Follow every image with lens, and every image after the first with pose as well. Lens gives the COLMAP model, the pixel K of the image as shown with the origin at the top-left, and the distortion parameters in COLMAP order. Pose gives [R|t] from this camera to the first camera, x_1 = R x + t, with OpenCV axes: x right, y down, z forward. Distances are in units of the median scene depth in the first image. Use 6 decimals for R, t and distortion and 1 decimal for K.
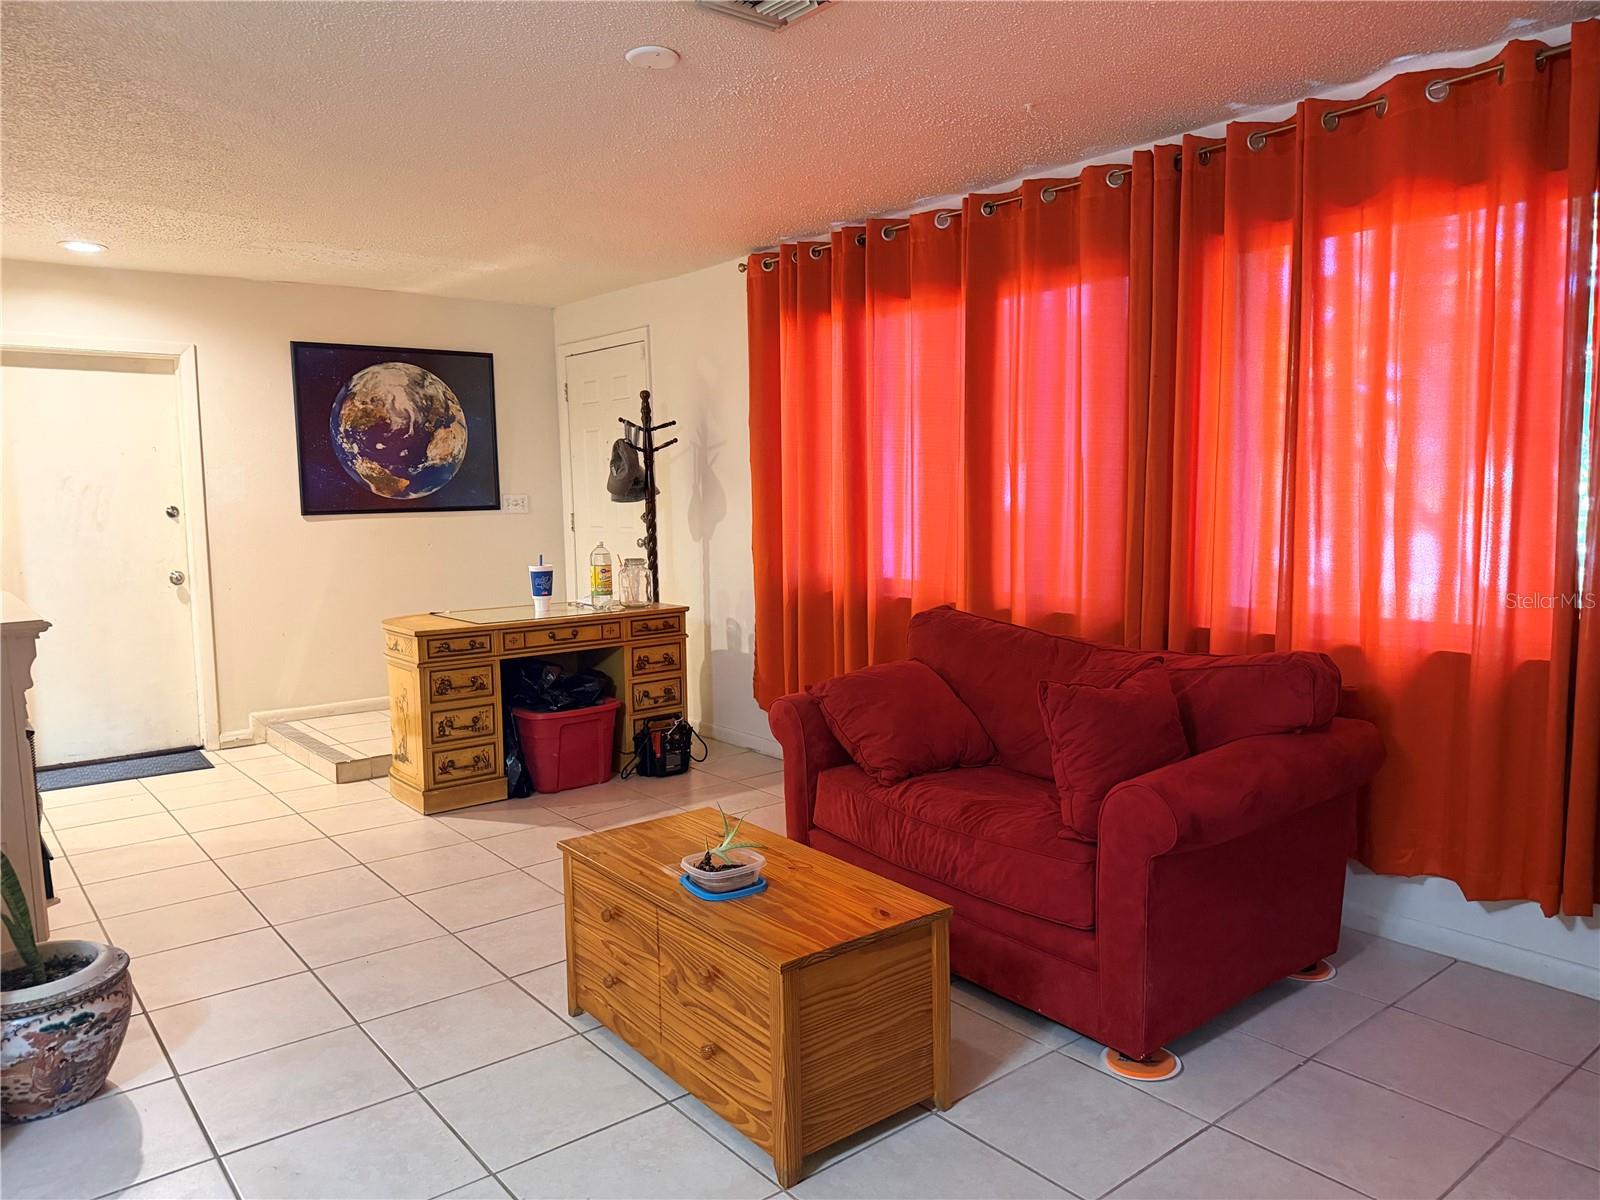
lens RADIAL K [[1109.3, 0, 802.0], [0, 1109.3, 617.0], [0, 0, 1]] dist [0.096515, -0.115114]
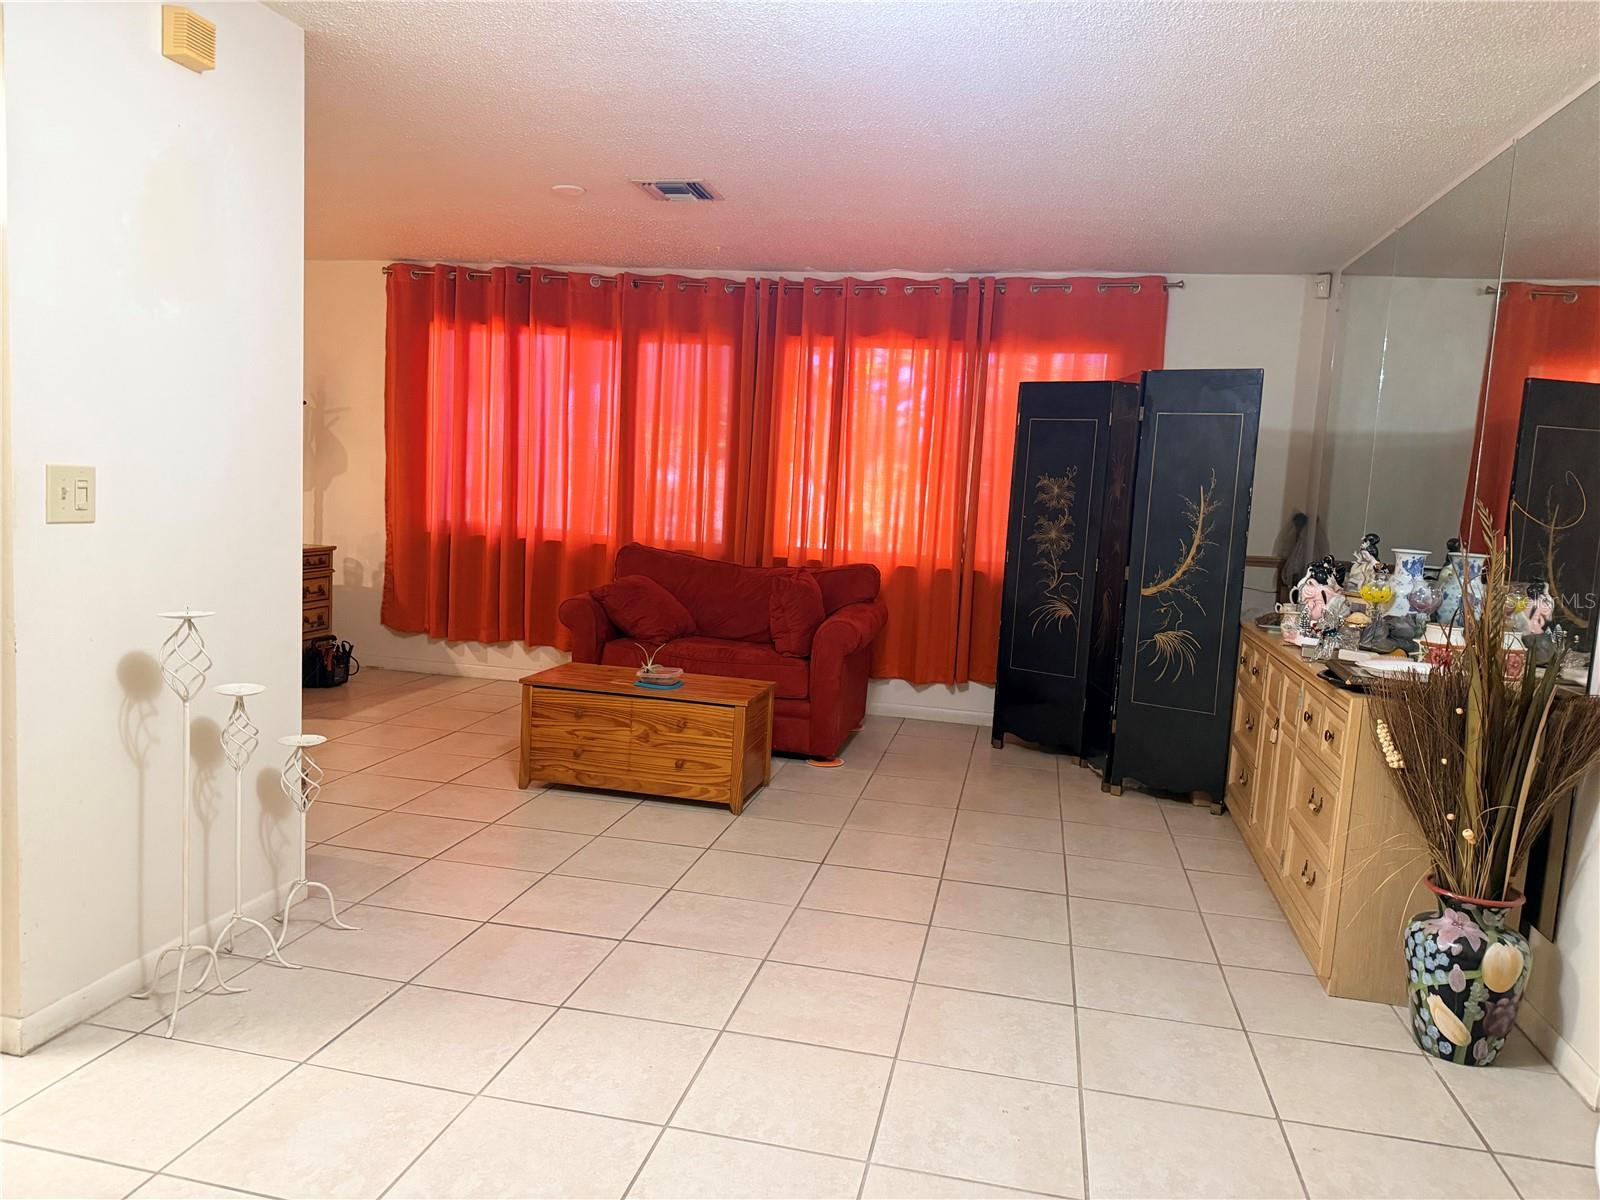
lens RADIAL K [[1109.3, 0, 802.0], [0, 1109.3, 617.0], [0, 0, 1]] dist [0.096515, -0.115114]
pose [[0.781778, -0.024013, 0.623094, -0.679749], [0.009224, 0.999594, 0.026949, 0.056677], [-0.623488, -0.015321, 0.781683, -0.370643]]
